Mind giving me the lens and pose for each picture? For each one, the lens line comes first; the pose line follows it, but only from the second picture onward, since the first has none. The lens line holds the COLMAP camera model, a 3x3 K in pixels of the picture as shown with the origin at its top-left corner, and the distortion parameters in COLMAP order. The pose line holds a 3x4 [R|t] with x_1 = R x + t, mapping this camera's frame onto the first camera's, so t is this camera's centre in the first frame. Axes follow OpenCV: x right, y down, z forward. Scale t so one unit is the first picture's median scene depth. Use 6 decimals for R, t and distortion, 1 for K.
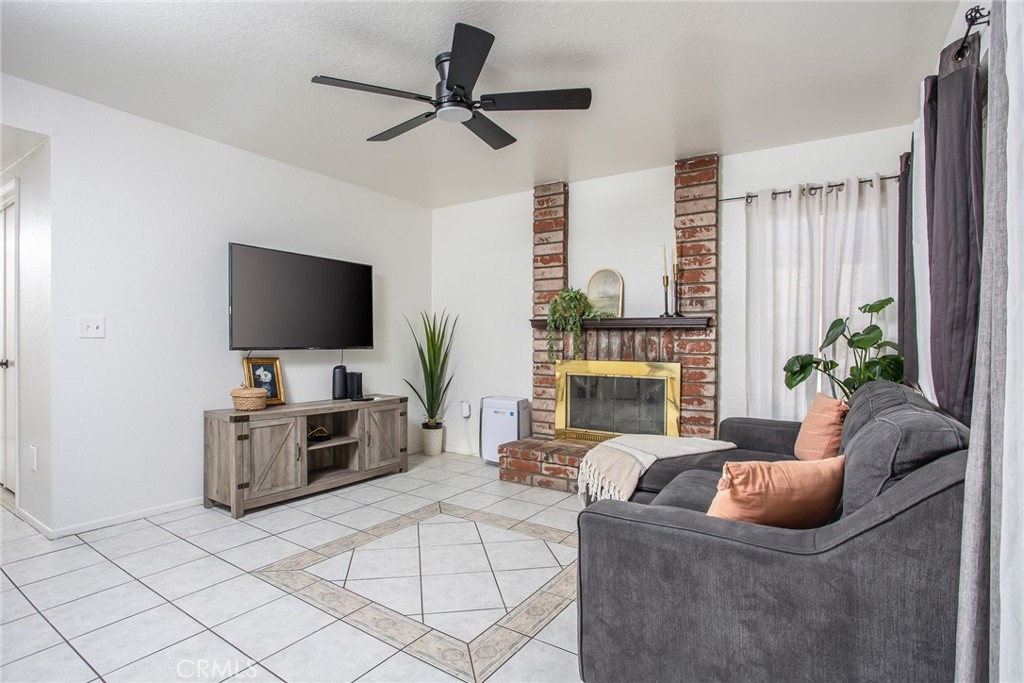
lens RADIAL K [[511.3, 0, 512.0], [0, 511.3, 341.5], [0, 0, 1]] dist [-0.066542, 0.000369]
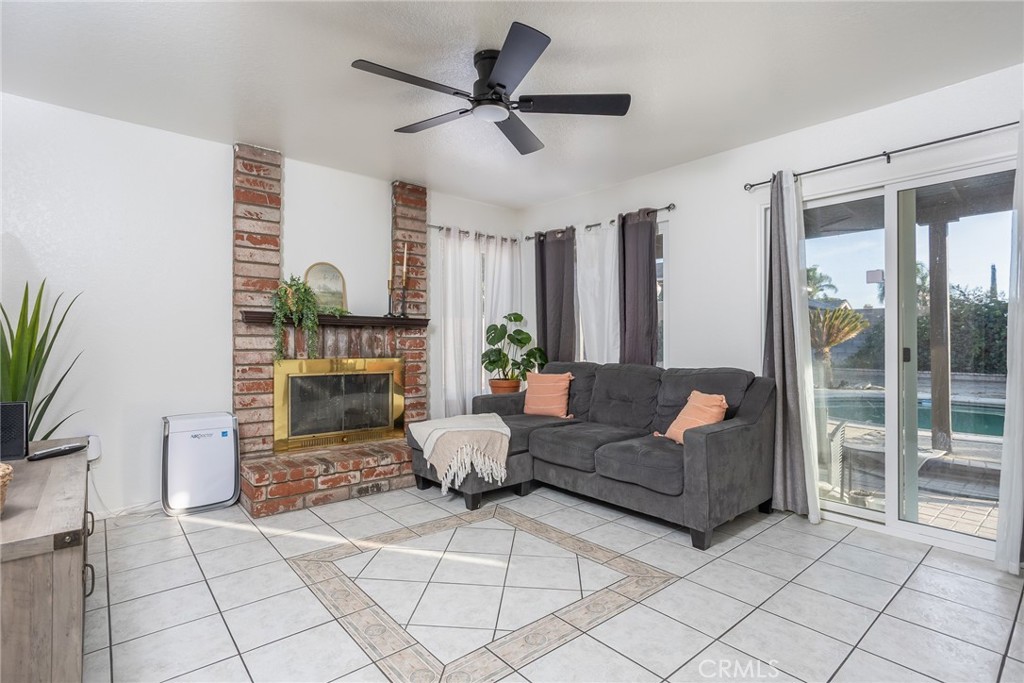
lens RADIAL K [[491.1, 0, 512.7], [0, 491.1, 331.5], [0, 0, 1]] dist [-0.040414, 0.000135]
pose [[0.274516, 0.012689, 0.961499, -0.656978], [-0.007440, 0.999911, -0.011072, -0.006681], [-0.961554, -0.004114, 0.274586, 0.446716]]
